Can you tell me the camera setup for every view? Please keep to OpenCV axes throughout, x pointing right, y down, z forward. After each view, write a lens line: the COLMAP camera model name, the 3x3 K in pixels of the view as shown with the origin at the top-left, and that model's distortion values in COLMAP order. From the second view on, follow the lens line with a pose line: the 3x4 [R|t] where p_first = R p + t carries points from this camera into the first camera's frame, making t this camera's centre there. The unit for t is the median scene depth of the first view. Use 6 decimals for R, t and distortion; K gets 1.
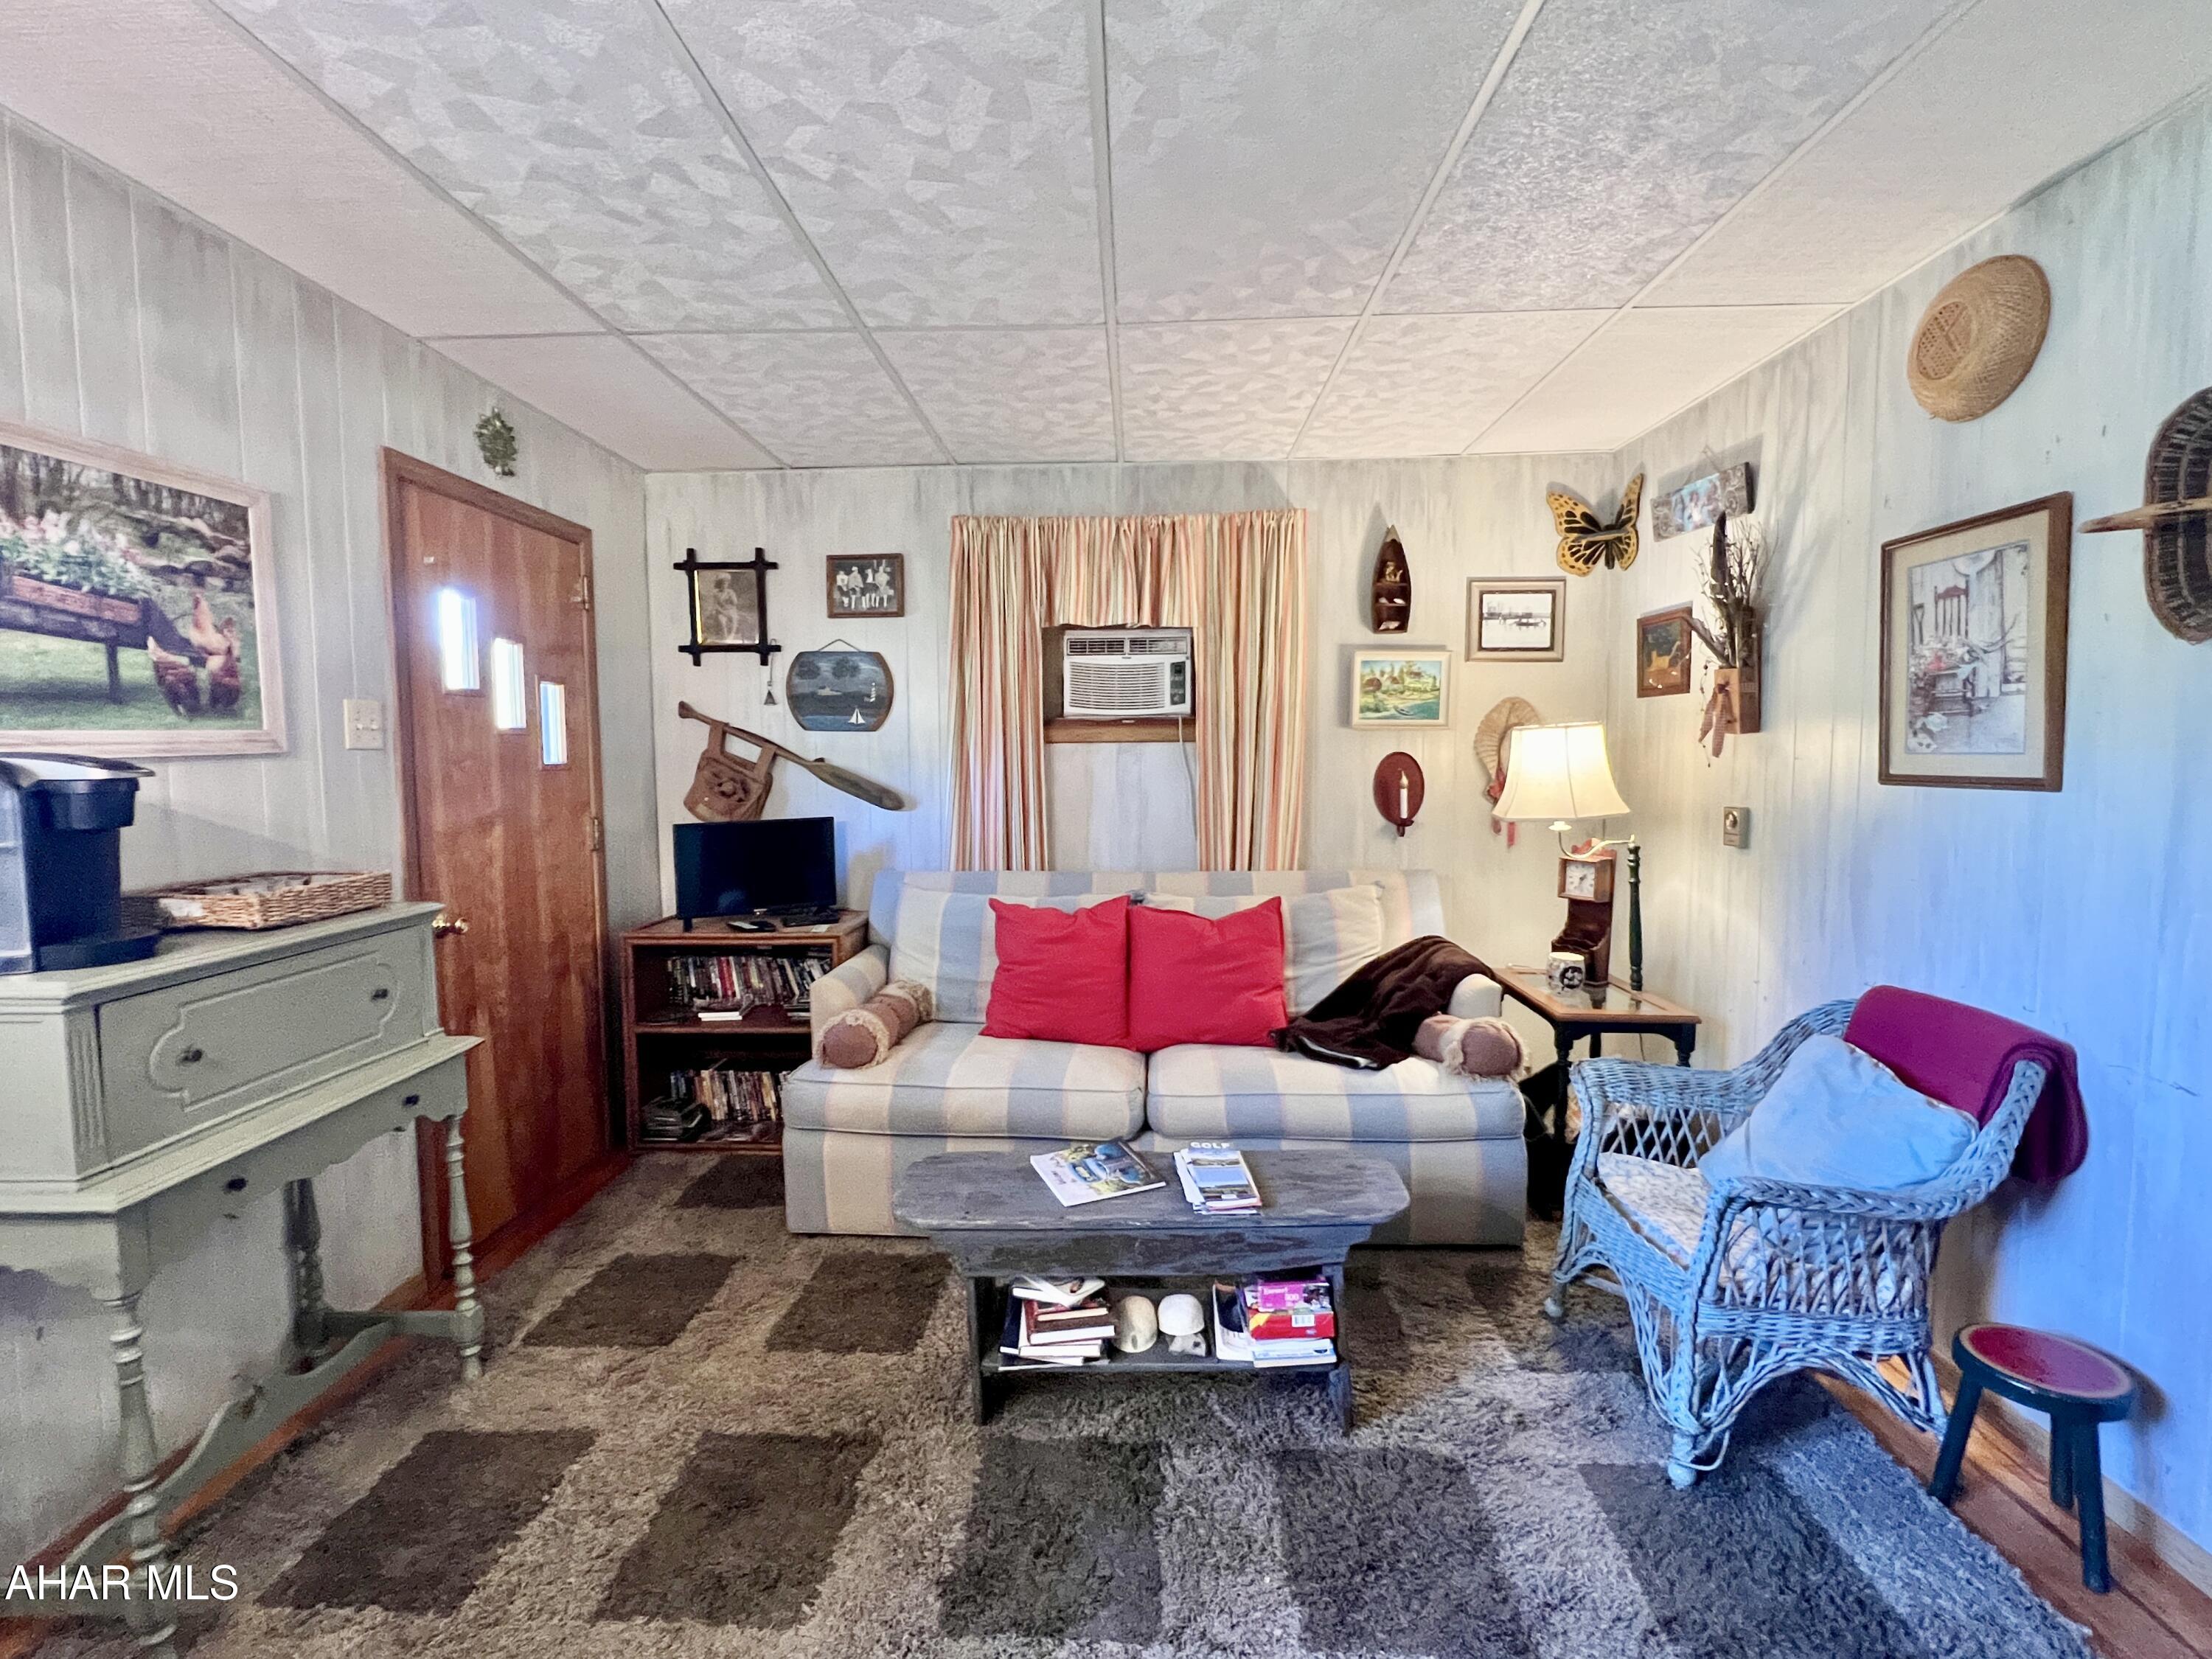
lens RADIAL K [[1030.2, 0, 1098.7], [0, 1030.2, 827.4], [0, 0, 1]] dist [0.000967, -0.000063]
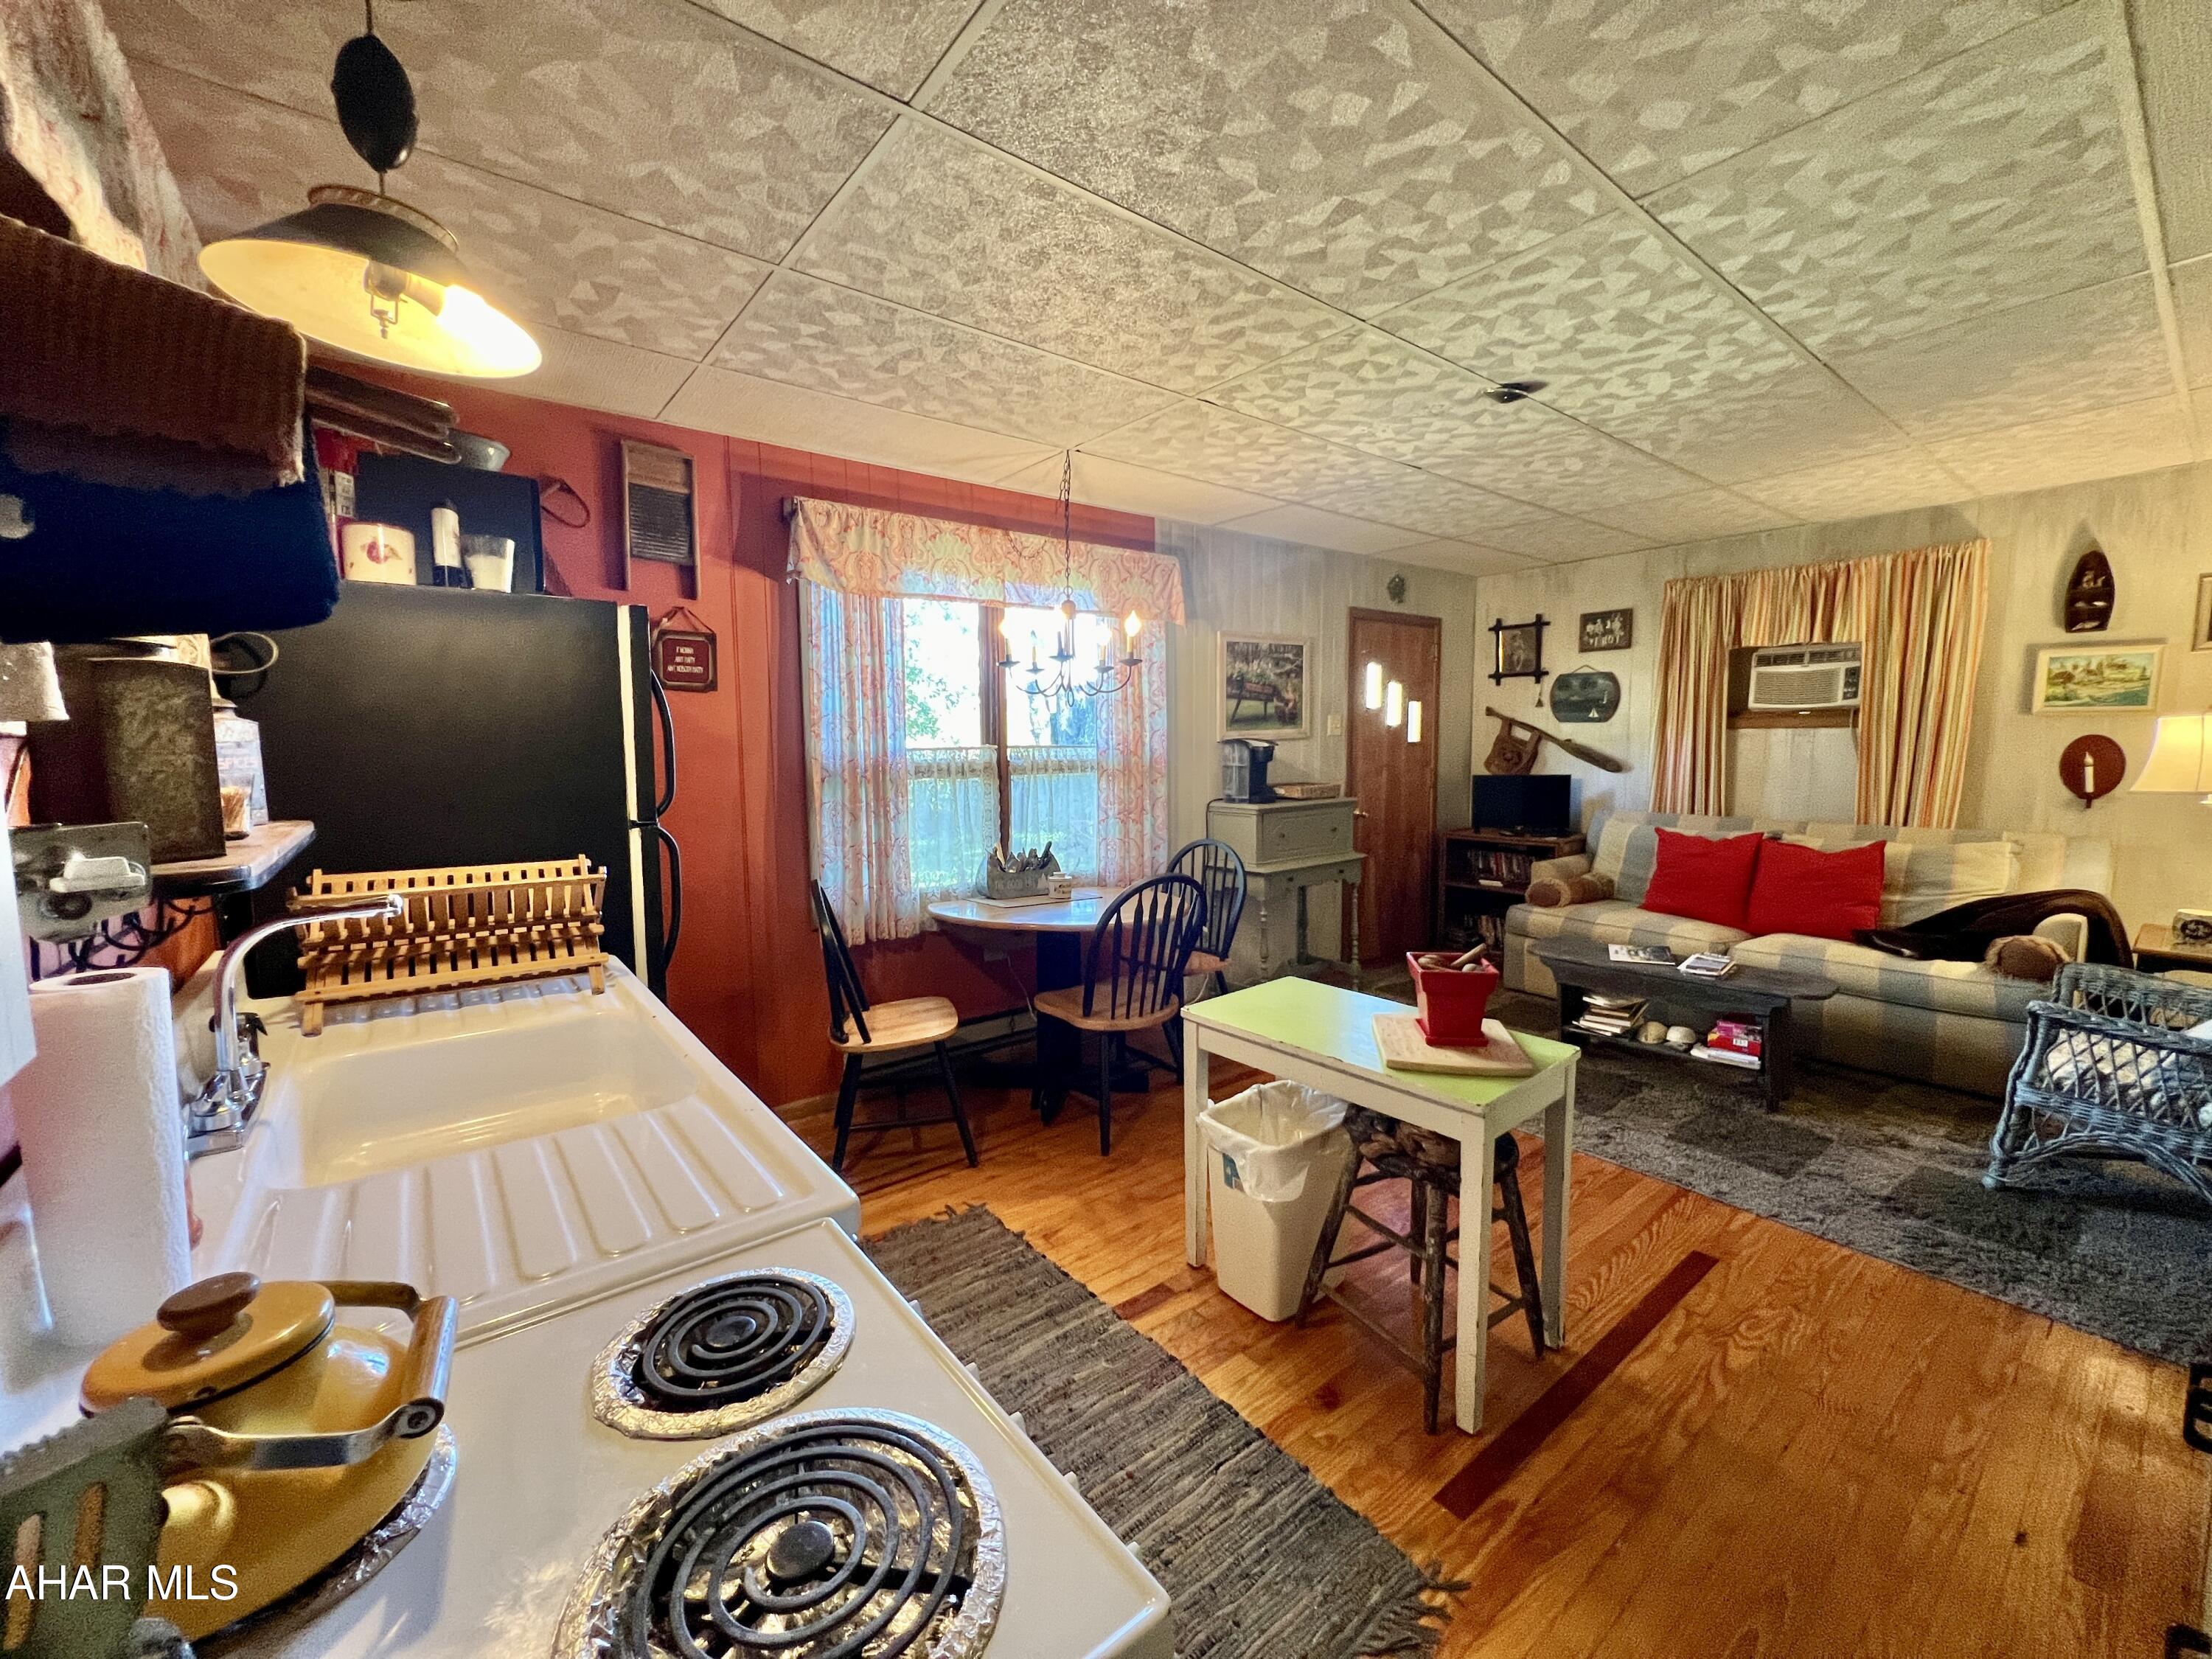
lens RADIAL K [[884.5, 0, 1098.3], [0, 884.5, 823.0], [0, 0, 1]] dist [-0.001708, 0.000371]
pose [[0.643187, 0.074110, -0.762115, 0.345341], [-0.050881, 0.997242, 0.054034, 0.029148], [0.764017, 0.004023, 0.645184, -0.498124]]
